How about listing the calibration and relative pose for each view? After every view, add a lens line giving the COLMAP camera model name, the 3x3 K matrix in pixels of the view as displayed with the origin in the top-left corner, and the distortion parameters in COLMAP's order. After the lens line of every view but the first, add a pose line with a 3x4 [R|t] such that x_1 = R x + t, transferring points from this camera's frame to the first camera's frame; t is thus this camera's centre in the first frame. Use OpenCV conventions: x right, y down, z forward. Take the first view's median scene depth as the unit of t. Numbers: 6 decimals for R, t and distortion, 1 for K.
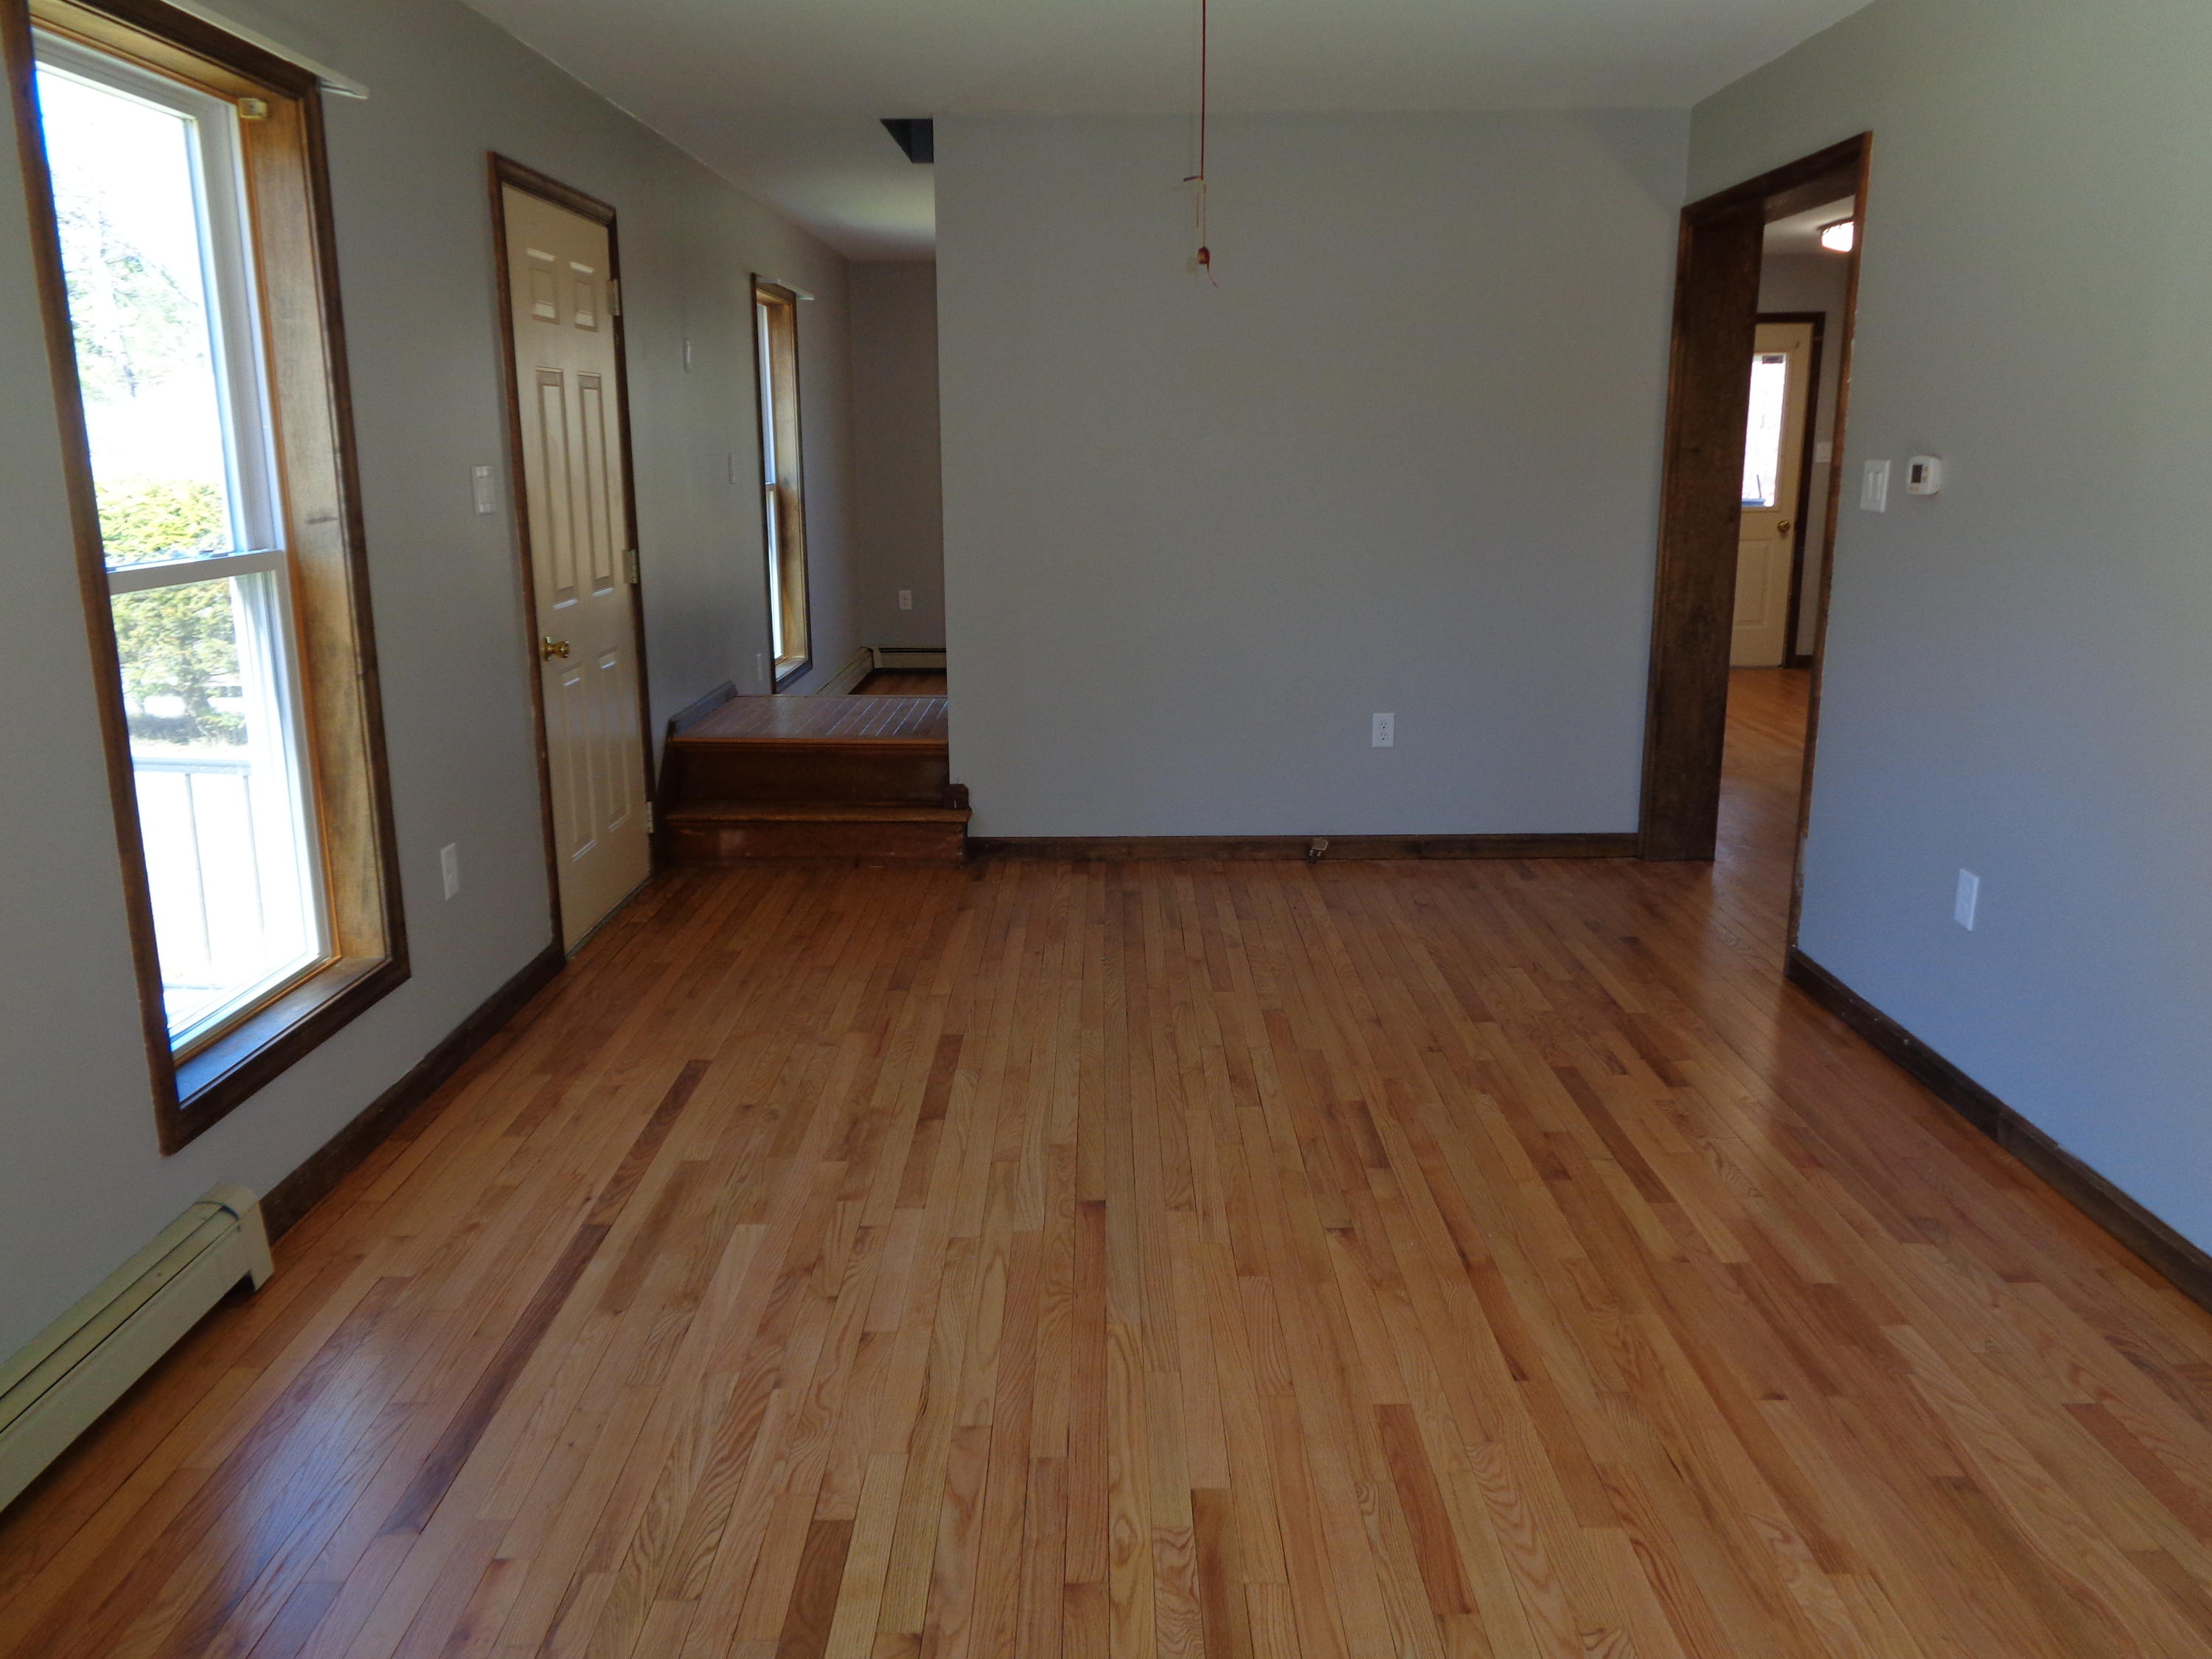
lens RADIAL K [[1656.9, 0, 1118.4], [0, 1656.9, 810.7], [0, 0, 1]] dist [-0.002560, 0.000582]
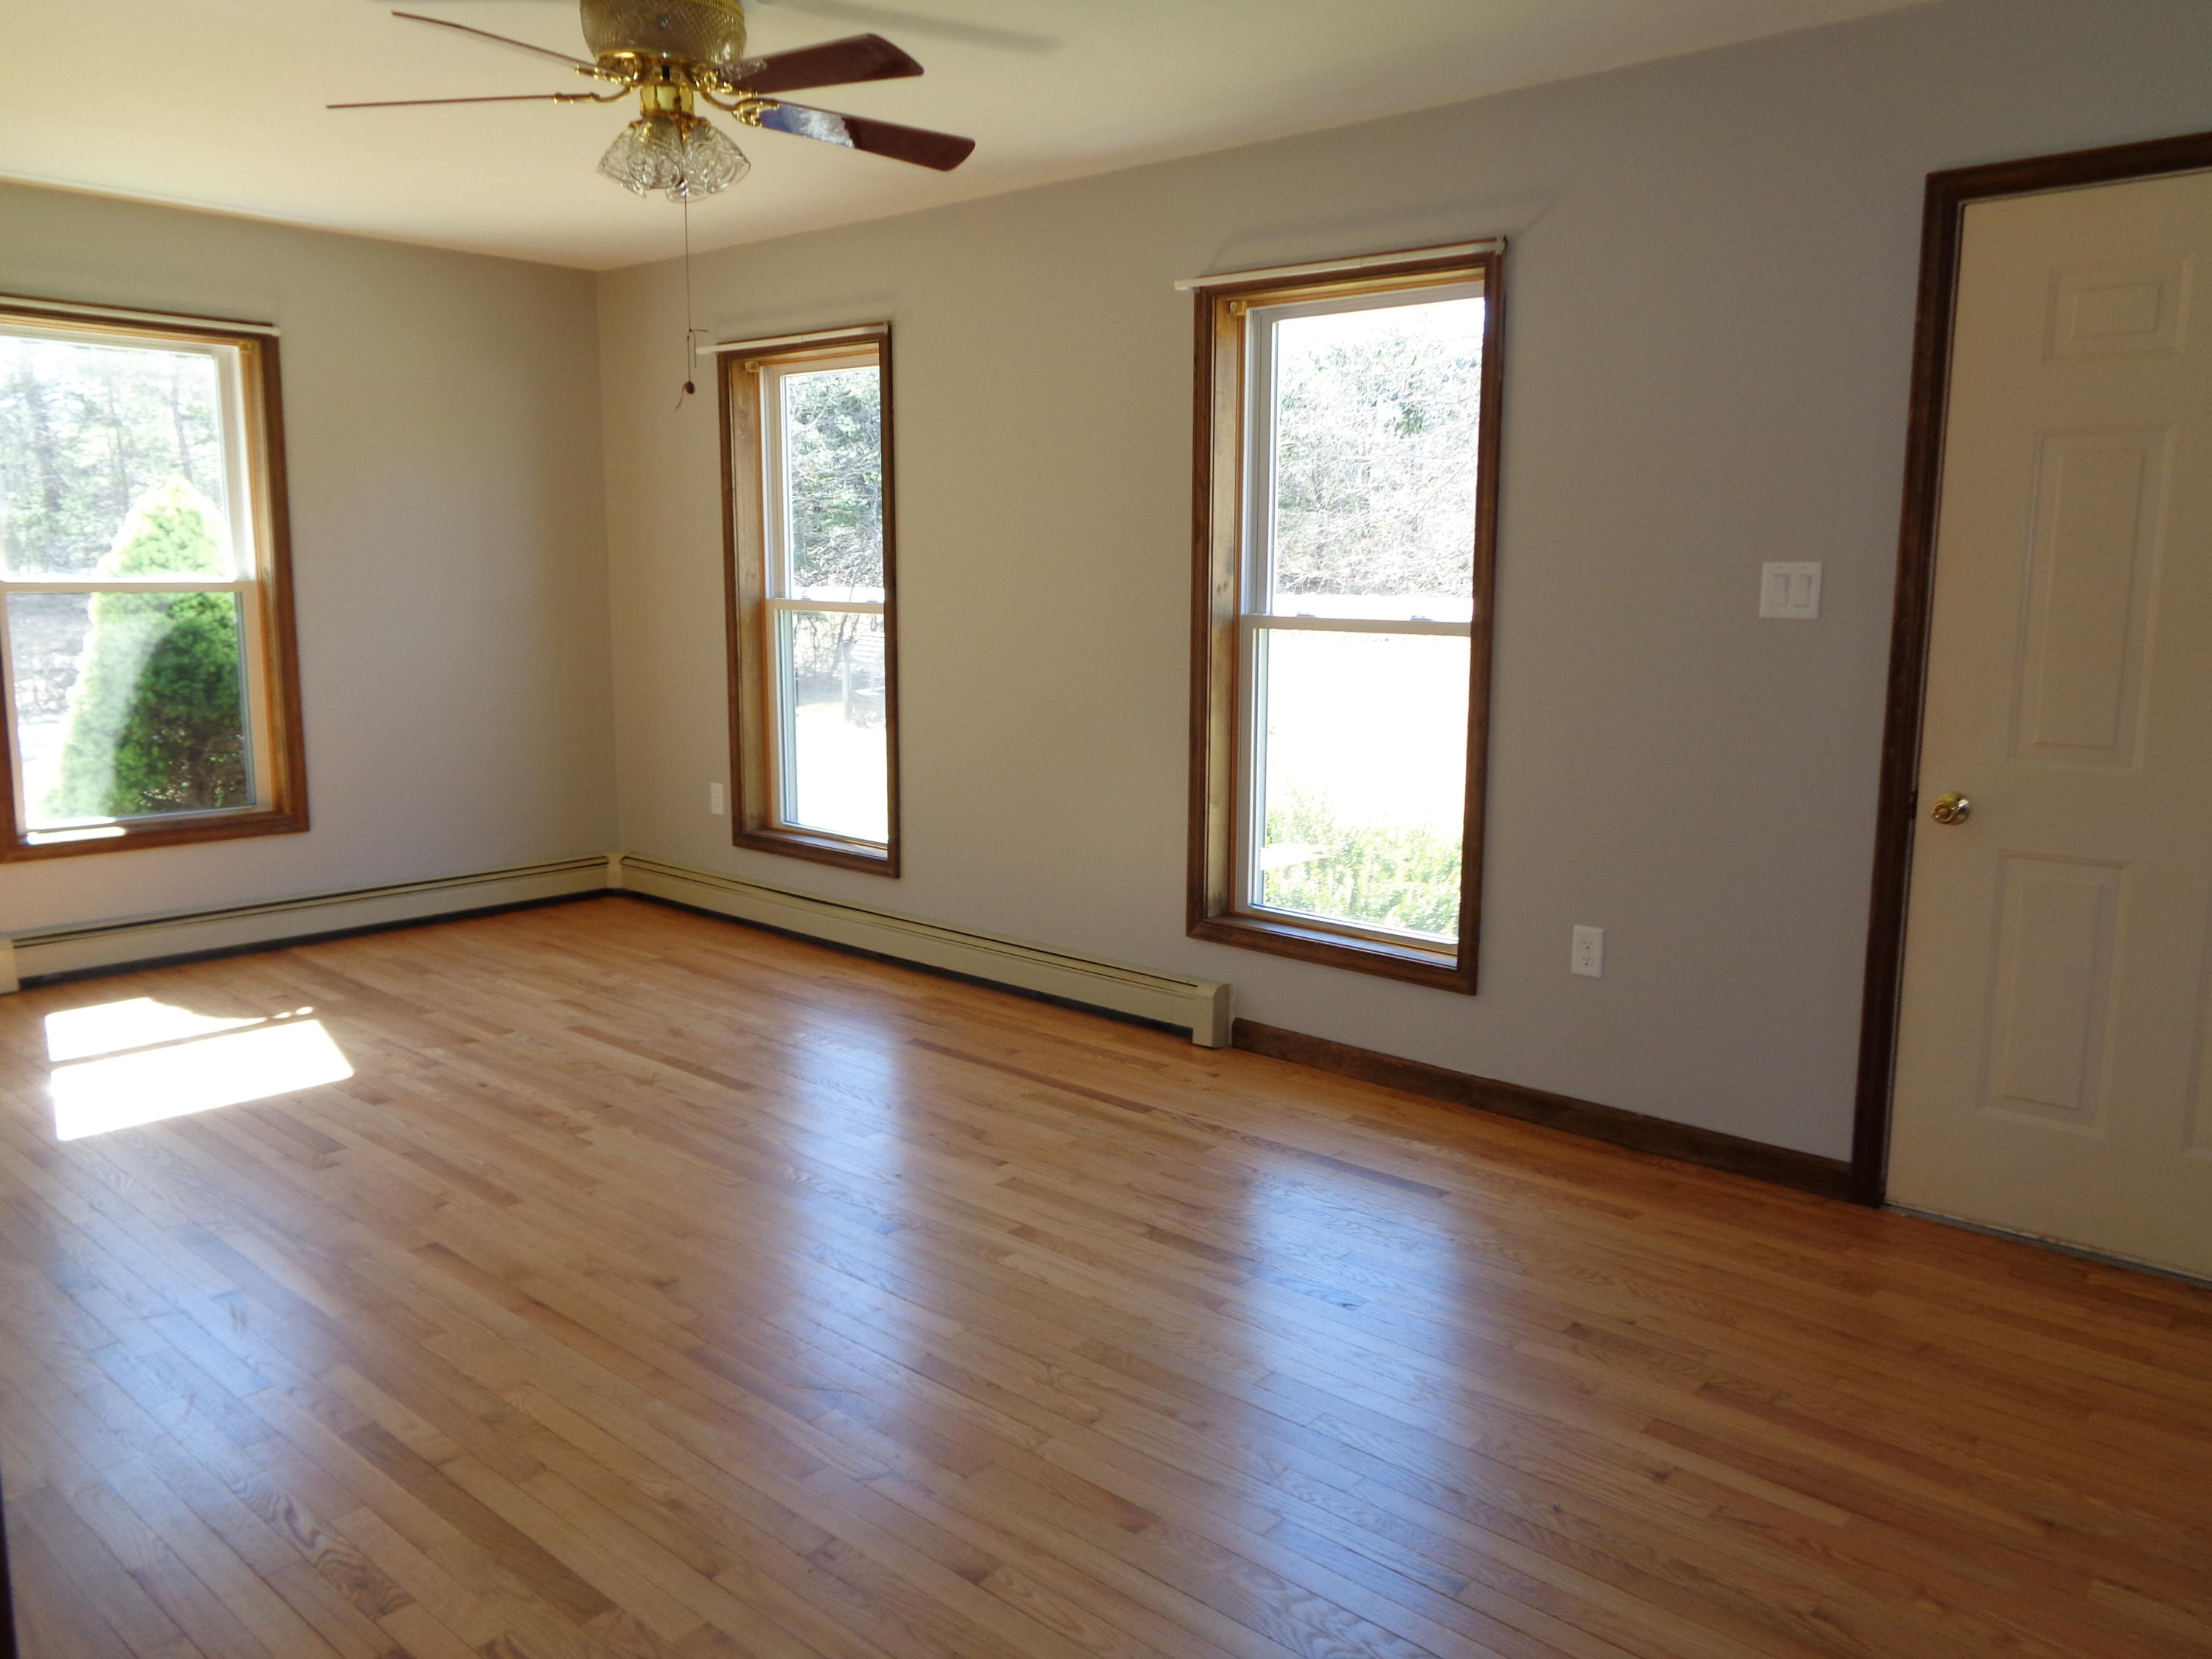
lens RADIAL K [[1654.4, 0, 1104.8], [0, 1654.4, 816.3], [0, 0, 1]] dist [0.002611, 0.001851]
pose [[-0.670361, 0.111494, -0.733611, 0.579989], [-0.167462, 0.940411, 0.295947, -0.318197], [0.722892, 0.321243, -0.611743, 1.494595]]
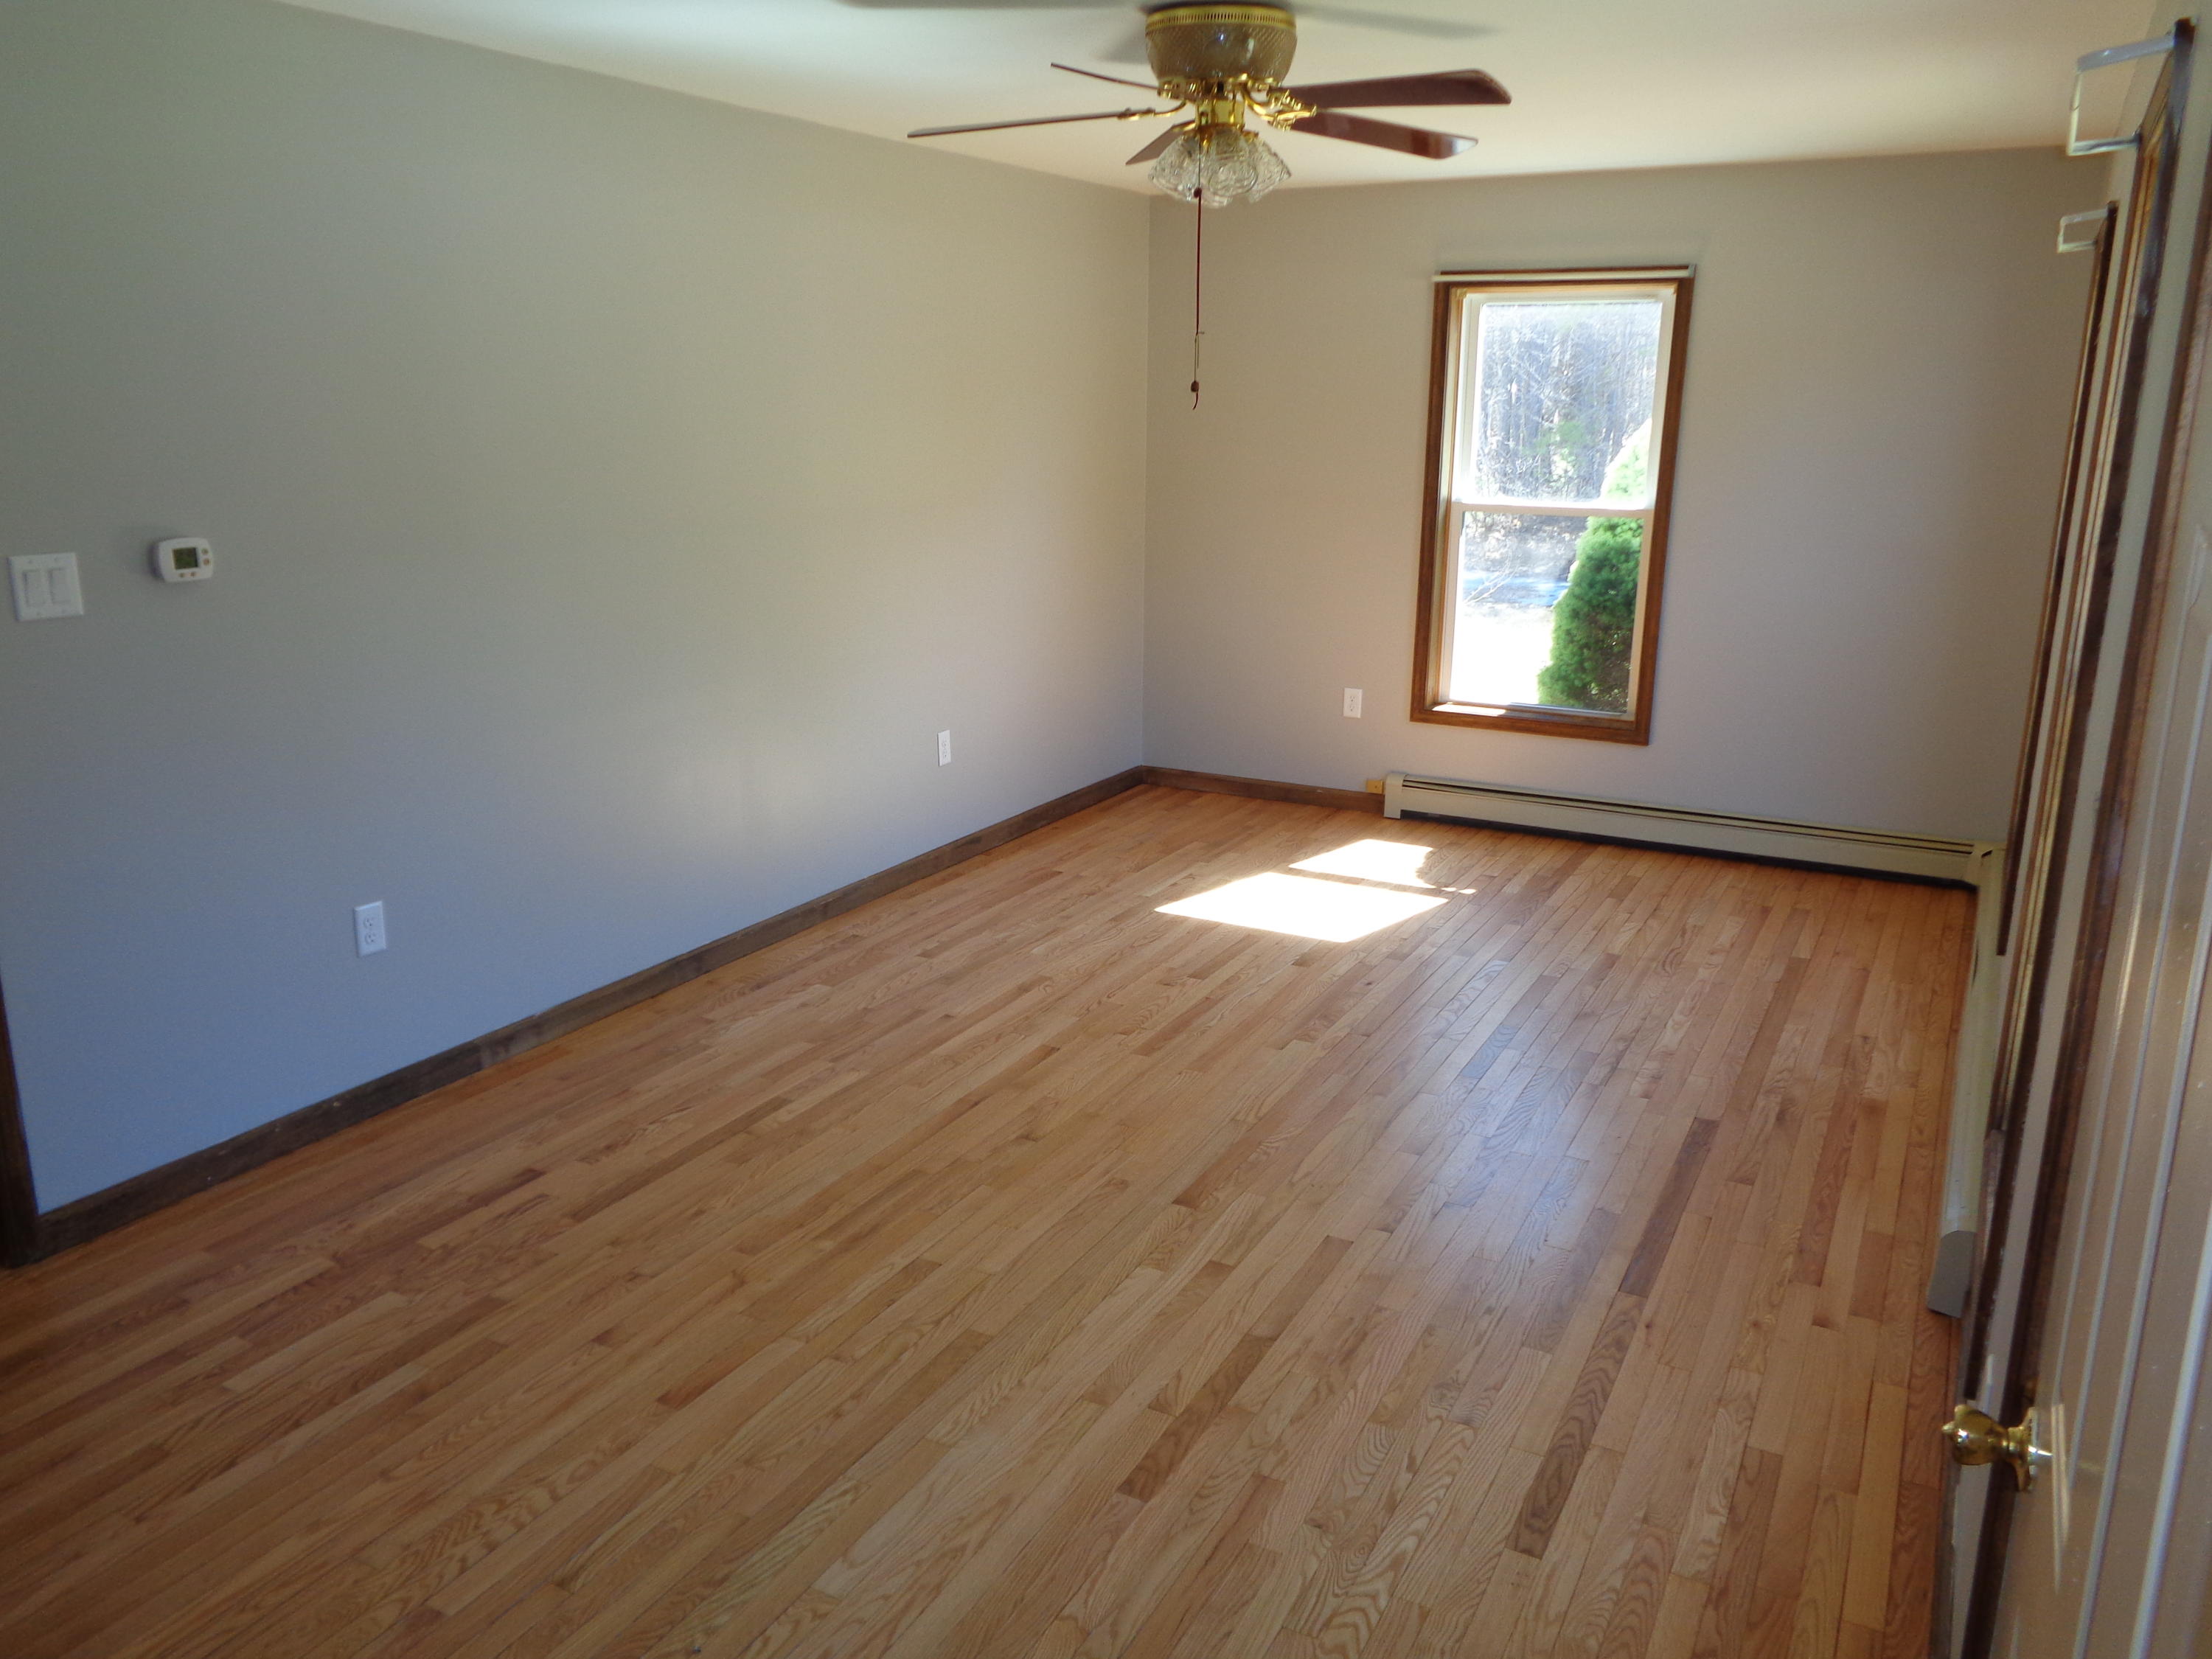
lens RADIAL K [[1656.9, 0, 1118.4], [0, 1656.9, 810.7], [0, 0, 1]] dist [-0.002560, 0.000582]
pose [[-0.879426, -0.120261, 0.460594, -0.410440], [0.099466, 0.899784, 0.424848, -0.429177], [-0.465528, 0.419436, -0.779331, 1.591235]]
